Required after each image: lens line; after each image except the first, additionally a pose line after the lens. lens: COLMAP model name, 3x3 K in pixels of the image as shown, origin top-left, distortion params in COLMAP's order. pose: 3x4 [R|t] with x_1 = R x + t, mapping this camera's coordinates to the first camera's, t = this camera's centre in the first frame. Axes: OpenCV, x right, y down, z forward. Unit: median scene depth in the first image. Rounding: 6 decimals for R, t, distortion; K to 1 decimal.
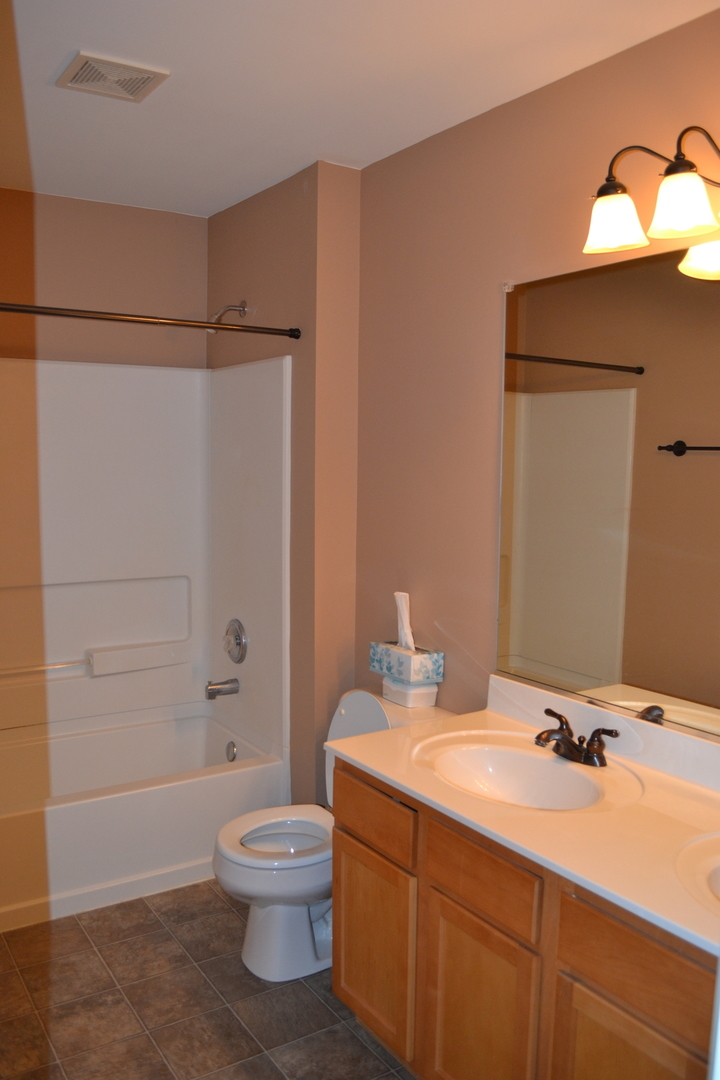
lens RADIAL K [[888.3, 0, 360.0], [0, 888.3, 540.0], [0, 0, 1]] dist [-0.096501, 0.017792]
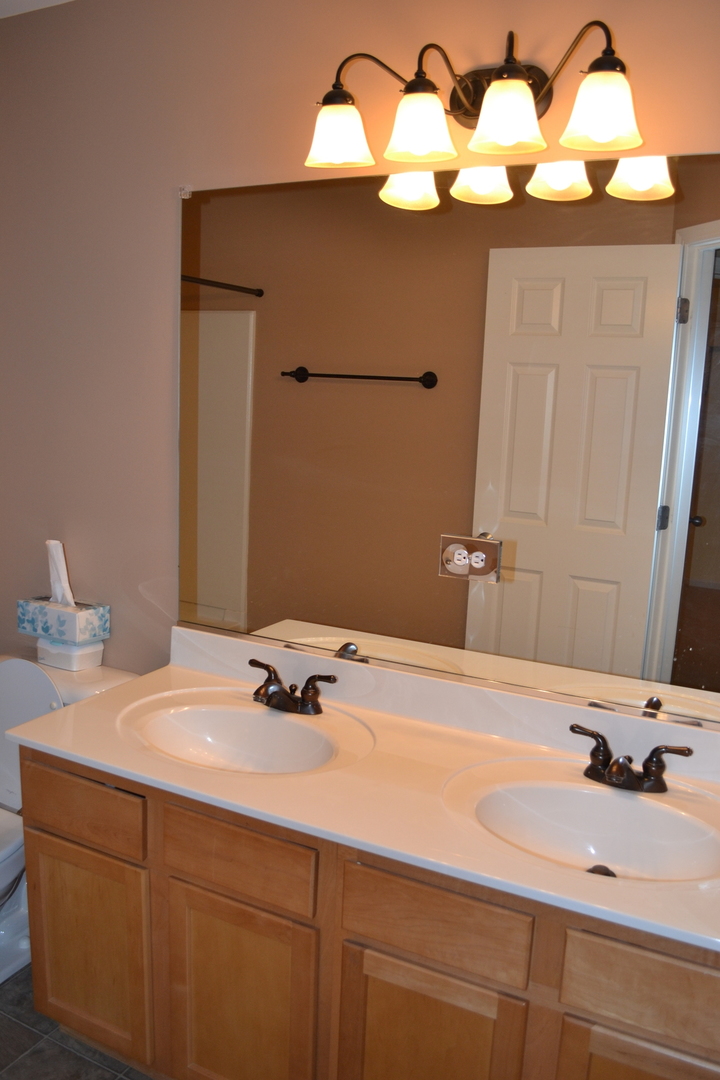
lens RADIAL K [[888.3, 0, 360.0], [0, 888.3, 540.0], [0, 0, 1]] dist [-0.096501, 0.017792]
pose [[0.869305, -0.062981, 0.490247, -0.141279], [0.016670, 0.995020, 0.098268, -0.025751], [-0.493994, -0.077252, 0.866026, 0.137254]]
